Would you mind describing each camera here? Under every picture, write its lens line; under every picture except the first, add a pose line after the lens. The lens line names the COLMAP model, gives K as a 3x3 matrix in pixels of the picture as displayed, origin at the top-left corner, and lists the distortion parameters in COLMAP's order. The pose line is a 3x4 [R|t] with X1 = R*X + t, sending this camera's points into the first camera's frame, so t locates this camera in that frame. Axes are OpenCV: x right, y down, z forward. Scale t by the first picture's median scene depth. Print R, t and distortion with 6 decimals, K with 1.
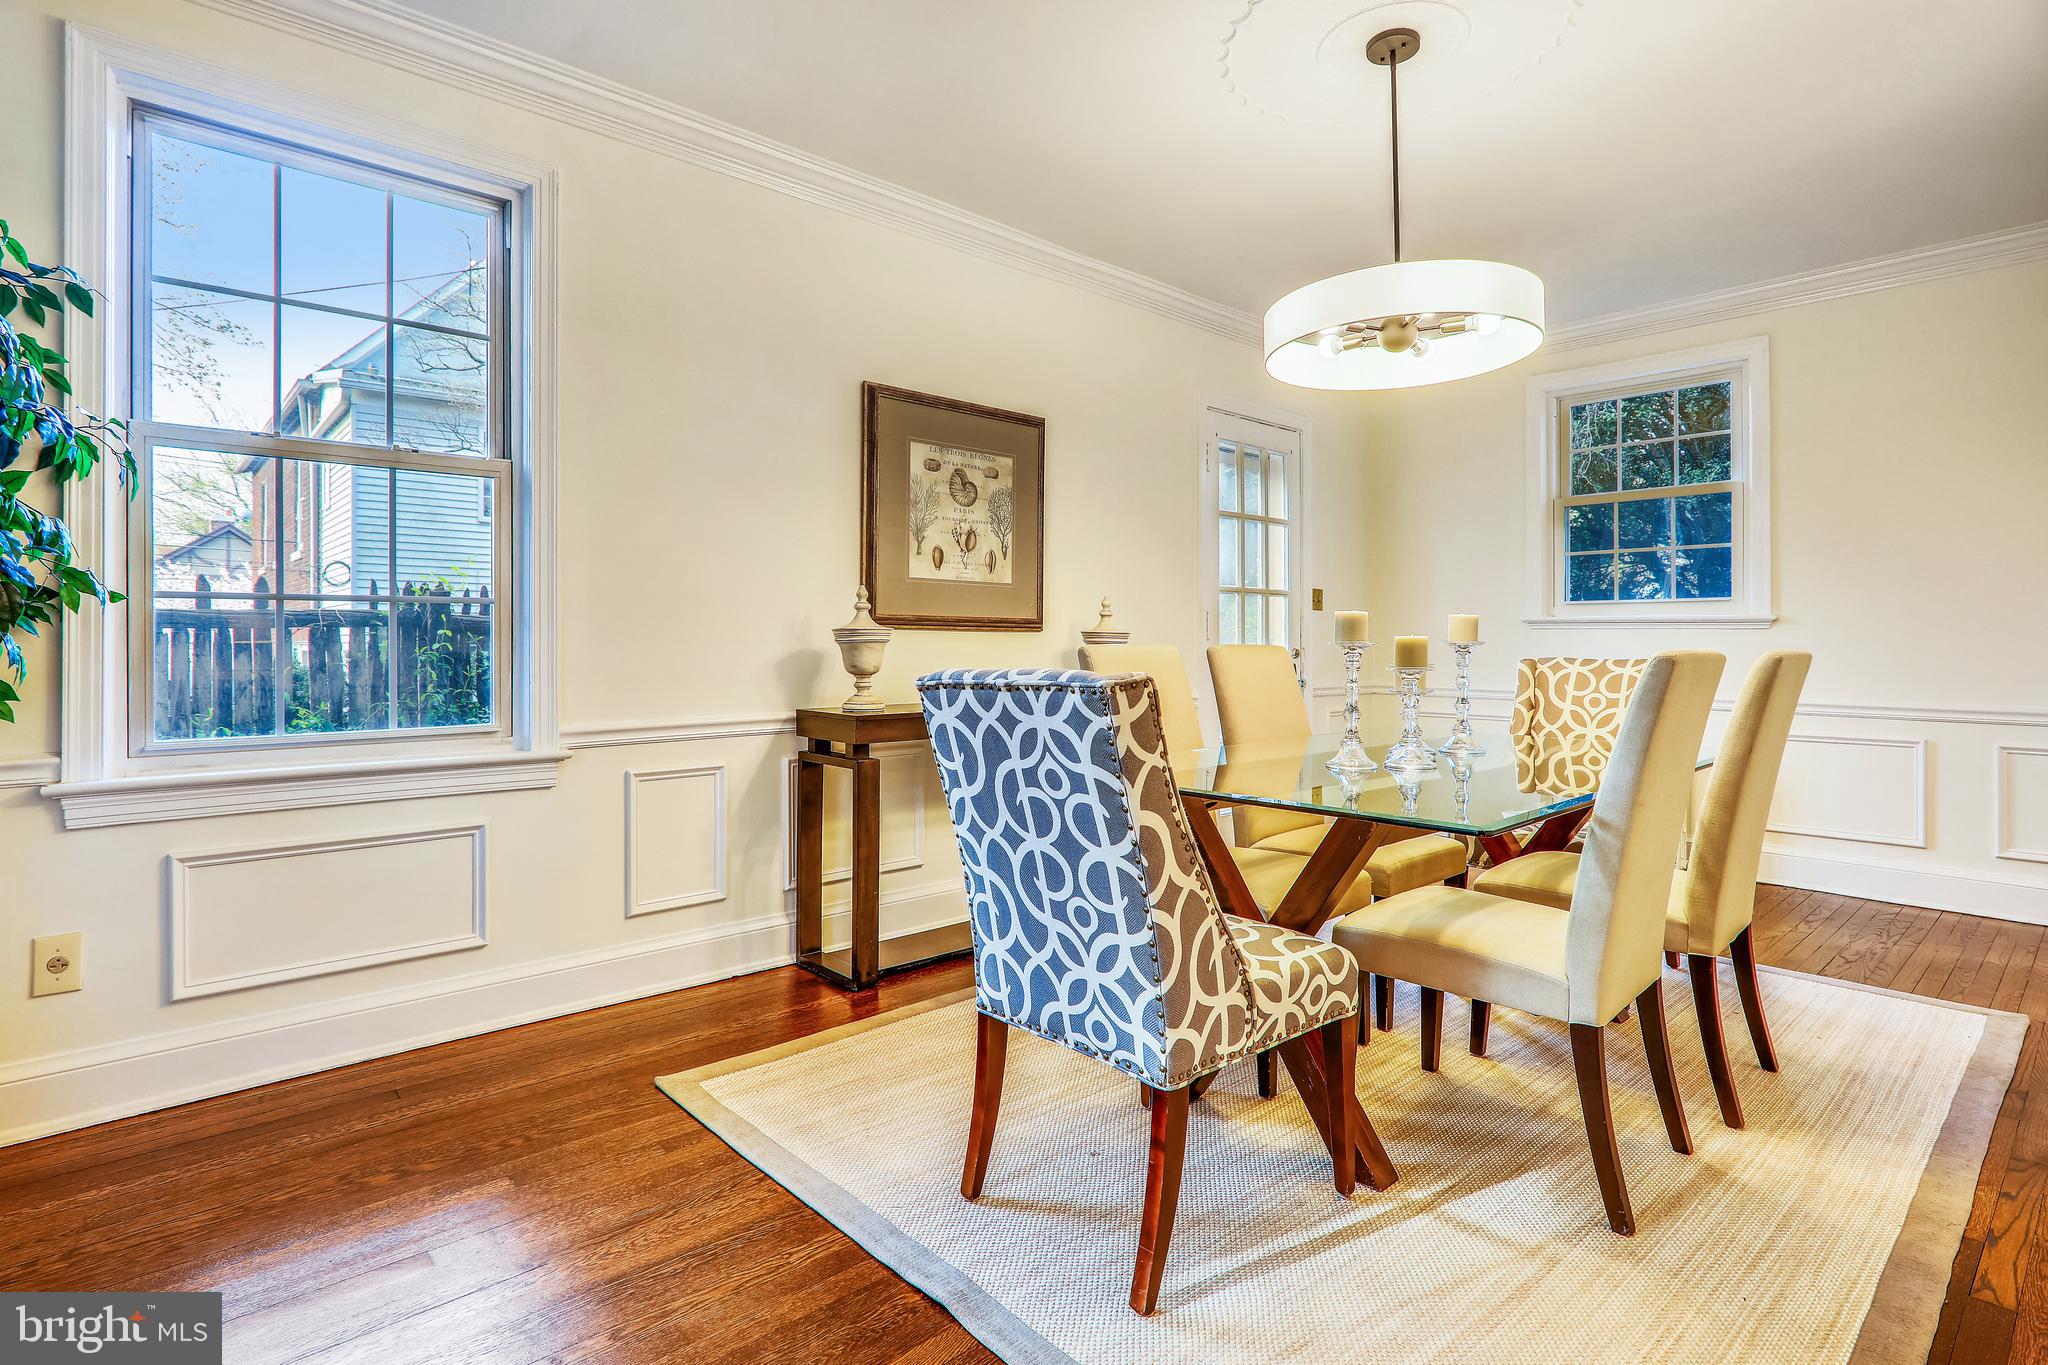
lens RADIAL K [[1037.5, 0, 1027.0], [0, 1037.5, 607.6], [0, 0, 1]] dist [-0.002410, -0.000621]
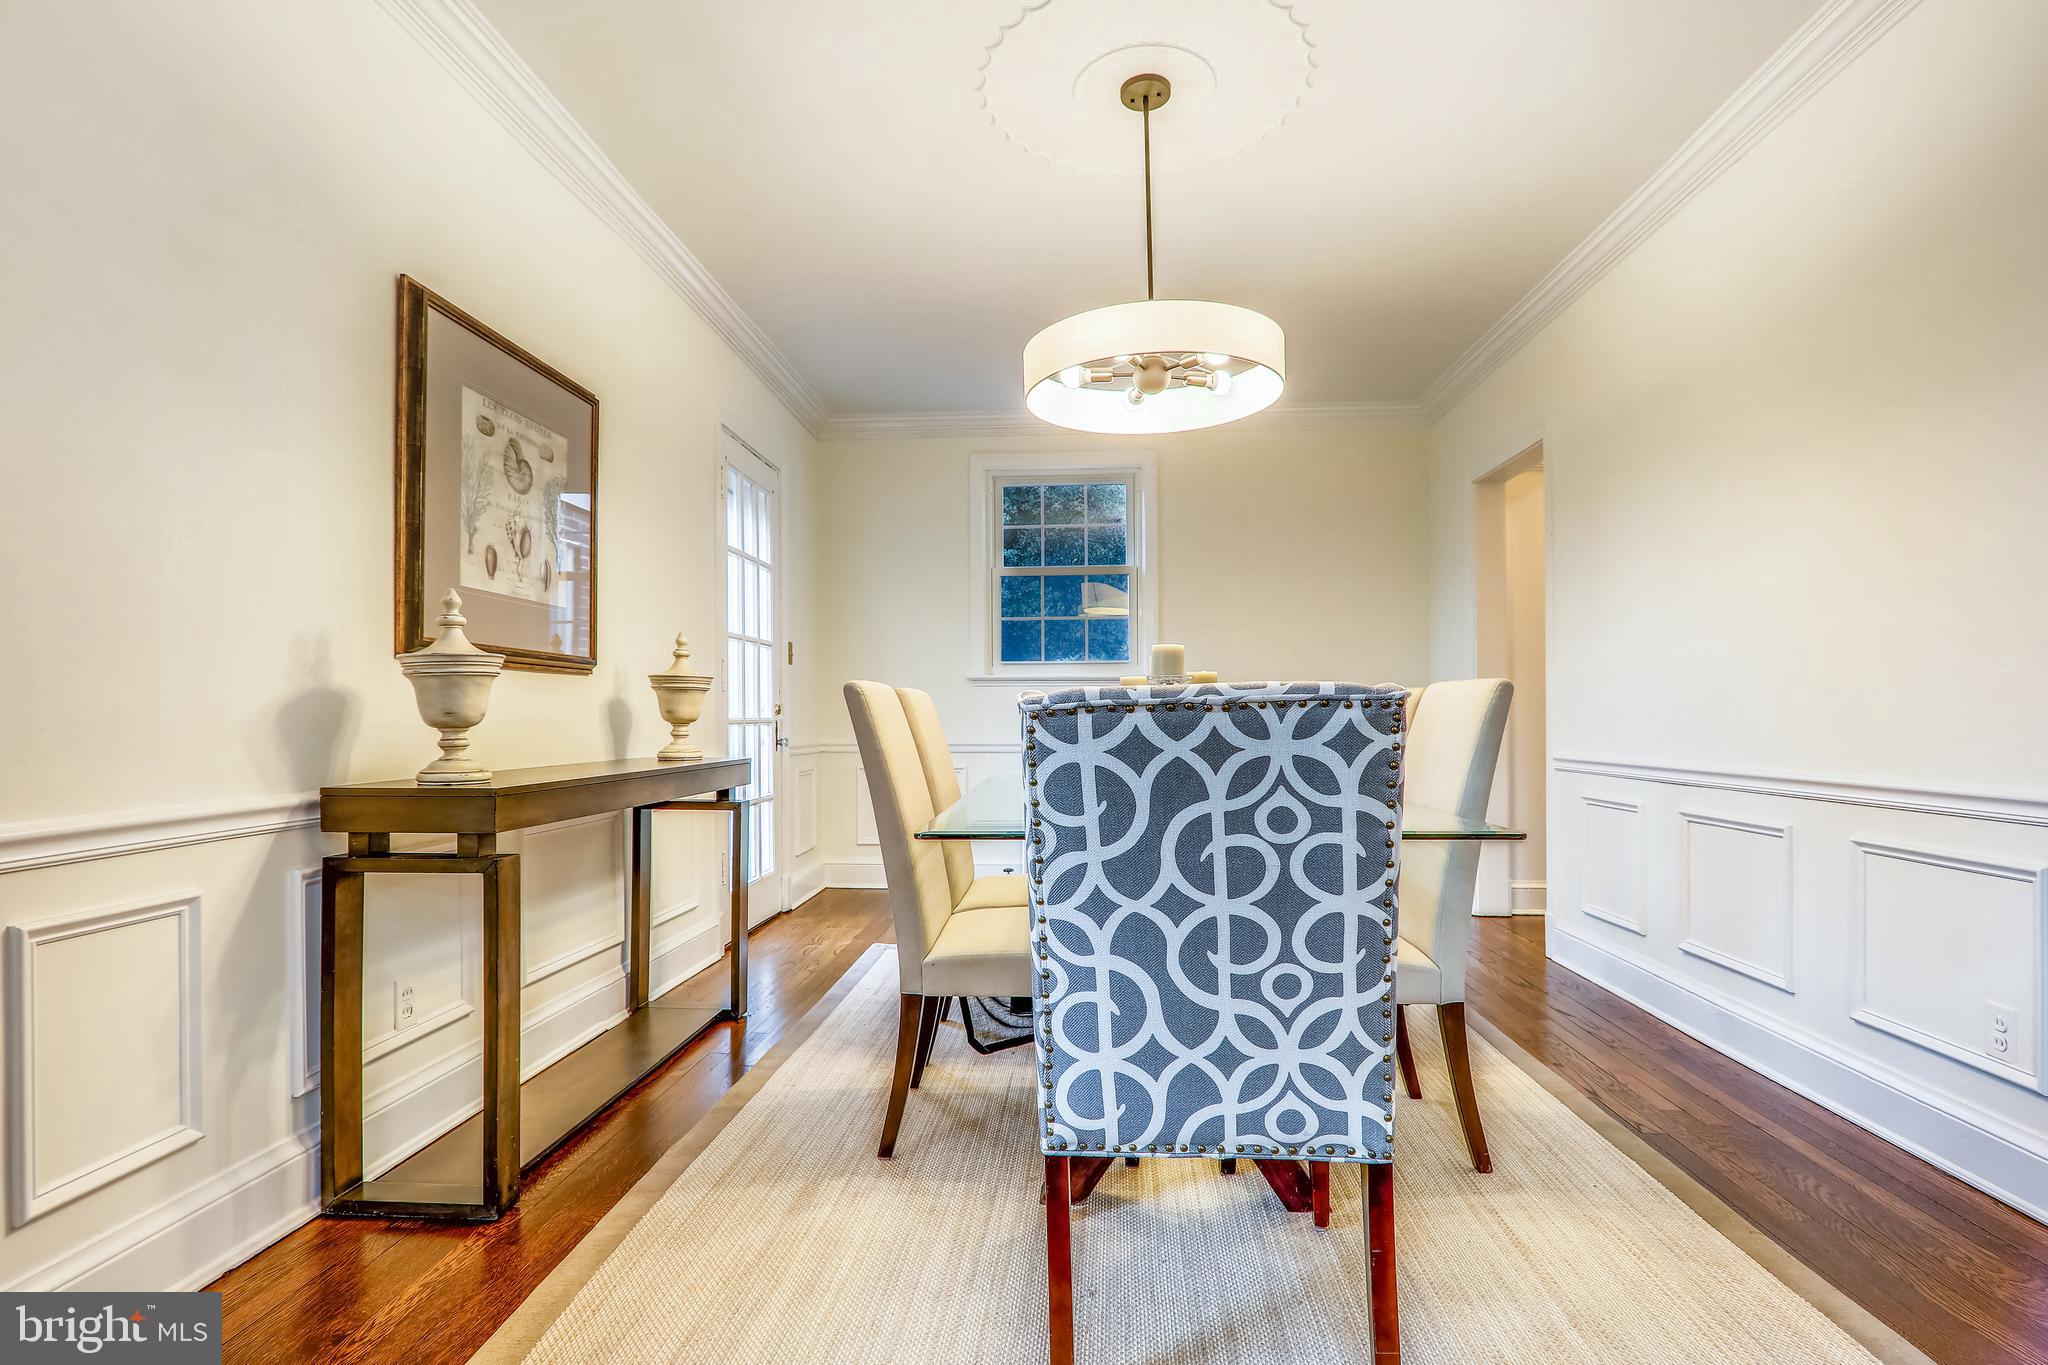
lens RADIAL K [[1023.5, 0, 1024.0], [0, 1023.5, 682.5], [0, 0, 1]] dist [-0.001504, -0.000874]
pose [[0.715718, 0.015517, 0.698217, -0.490799], [-0.015258, 0.999862, -0.006581, 0.050496], [-0.698222, -0.005944, 0.715856, 0.425020]]
